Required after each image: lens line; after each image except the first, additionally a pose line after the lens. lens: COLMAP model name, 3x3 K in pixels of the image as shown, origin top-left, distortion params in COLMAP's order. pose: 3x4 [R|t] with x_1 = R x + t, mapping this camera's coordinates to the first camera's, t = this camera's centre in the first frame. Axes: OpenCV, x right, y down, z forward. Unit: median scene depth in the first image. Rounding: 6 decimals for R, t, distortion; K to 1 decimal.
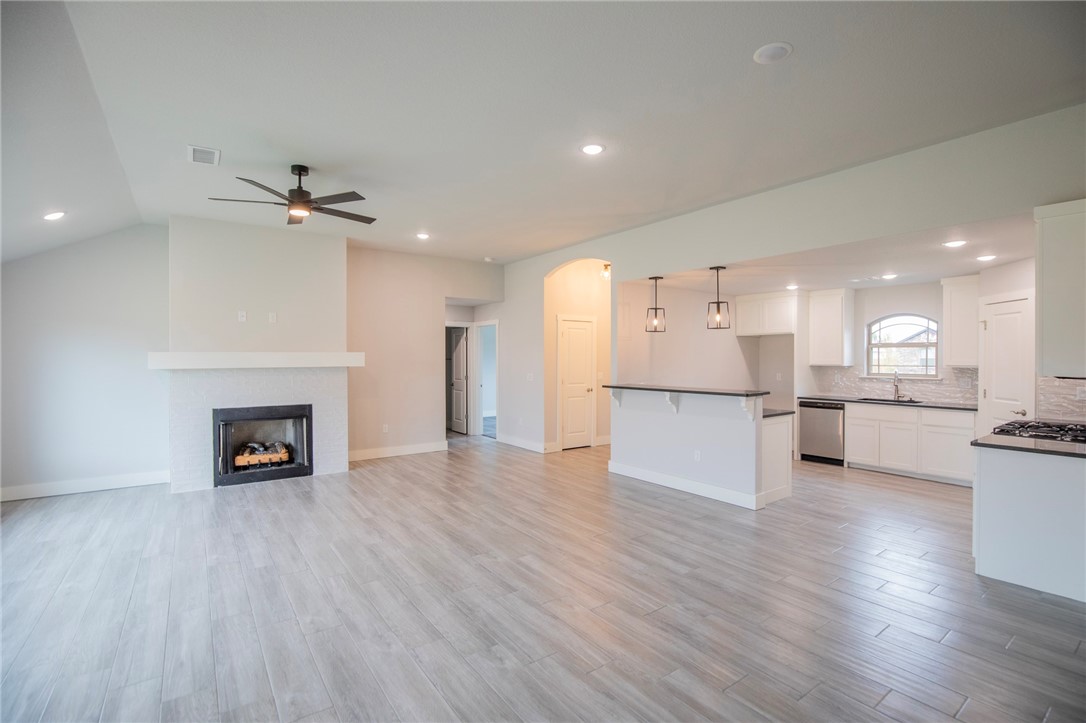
lens RADIAL K [[504.1, 0, 557.0], [0, 504.1, 359.4], [0, 0, 1]] dist [-0.033472, 0.006048]
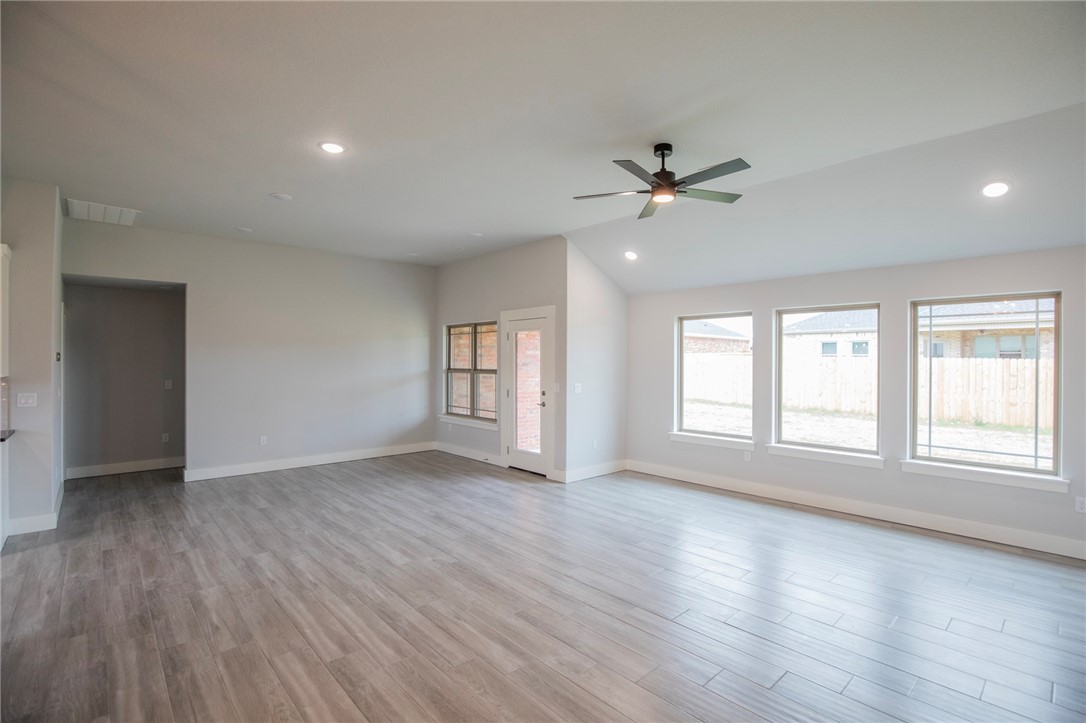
lens RADIAL K [[504.1, 0, 558.5], [0, 504.1, 362.9], [0, 0, 1]] dist [-0.033472, 0.006048]
pose [[-0.992584, -0.000515, -0.121557, -0.165623], [-0.001812, 0.999943, 0.010555, -0.010859], [0.121544, 0.010697, -0.992528, 1.349036]]
